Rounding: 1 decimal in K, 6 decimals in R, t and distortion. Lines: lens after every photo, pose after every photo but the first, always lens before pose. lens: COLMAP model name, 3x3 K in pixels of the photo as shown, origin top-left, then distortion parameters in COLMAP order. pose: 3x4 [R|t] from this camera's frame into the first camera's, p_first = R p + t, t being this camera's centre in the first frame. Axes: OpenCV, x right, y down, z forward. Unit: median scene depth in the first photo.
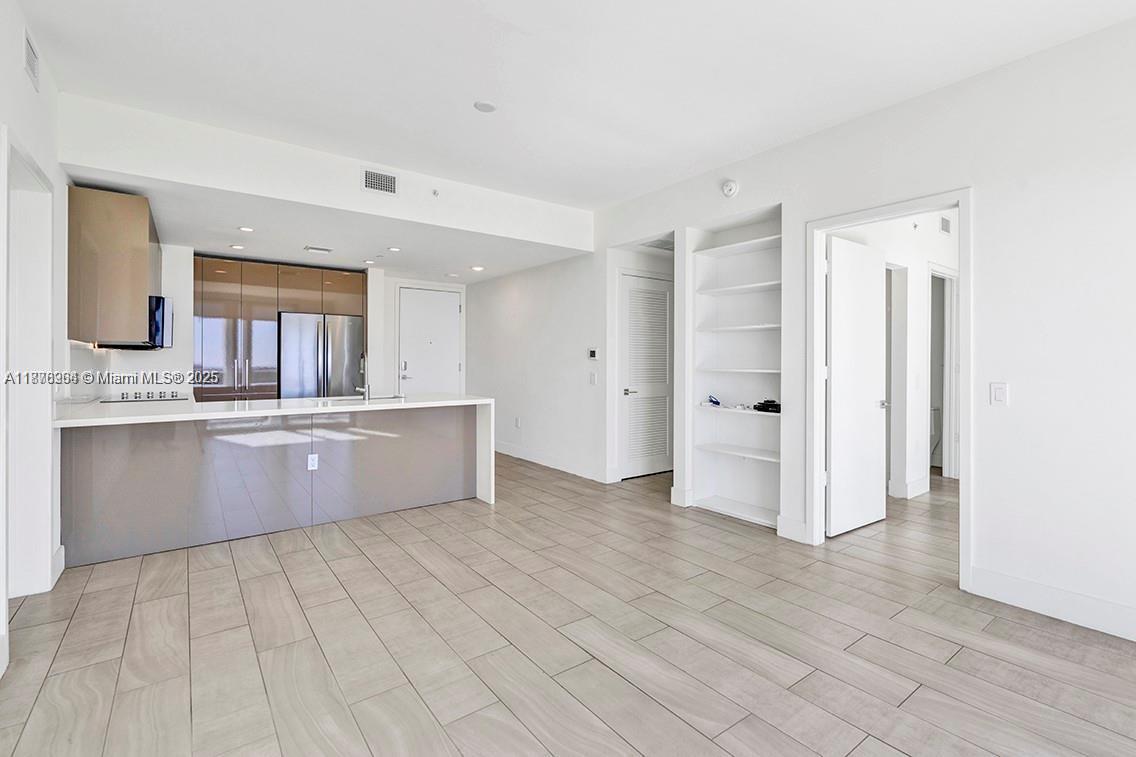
lens RADIAL K [[519.3, 0, 563.6], [0, 519.3, 365.2], [0, 0, 1]] dist [0.002712, 0.002044]
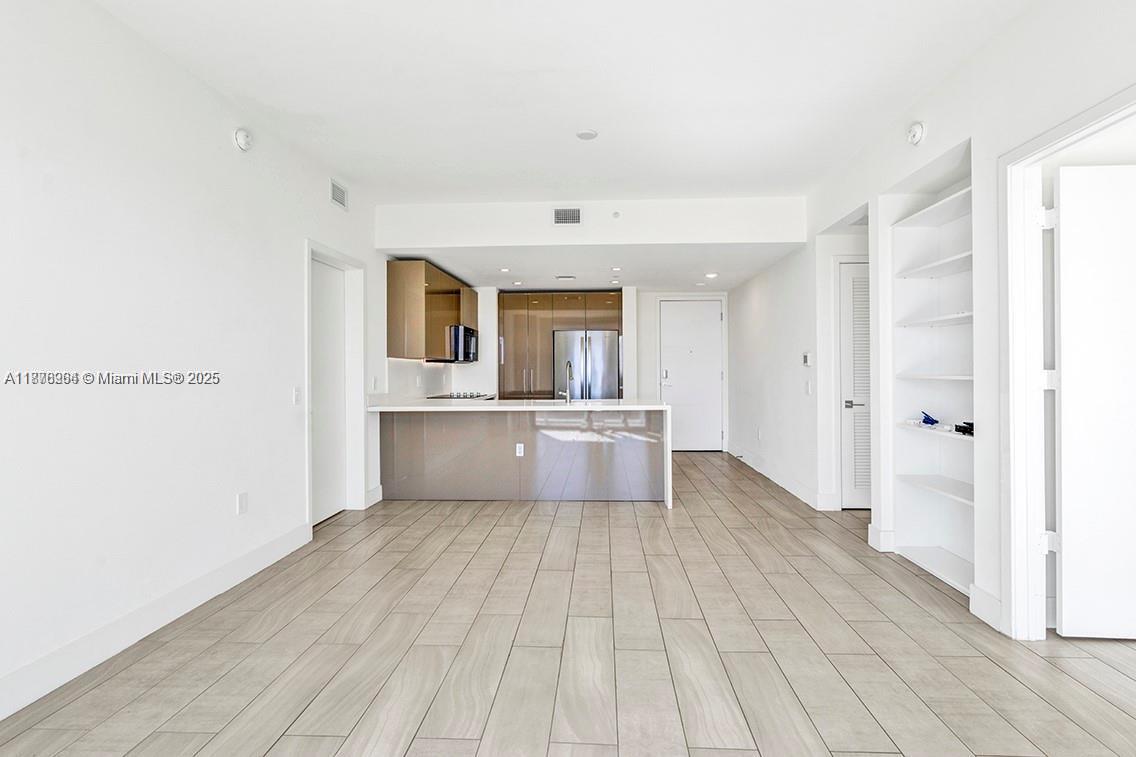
lens RADIAL K [[519.3, 0, 576.5], [0, 519.3, 378.3], [0, 0, 1]] dist [0.002712, 0.002044]
pose [[0.774120, 0.001111, -0.633038, 0.412436], [0.002699, 0.999984, 0.005055, 0.006127], [0.633033, -0.005621, 0.774104, 0.109797]]
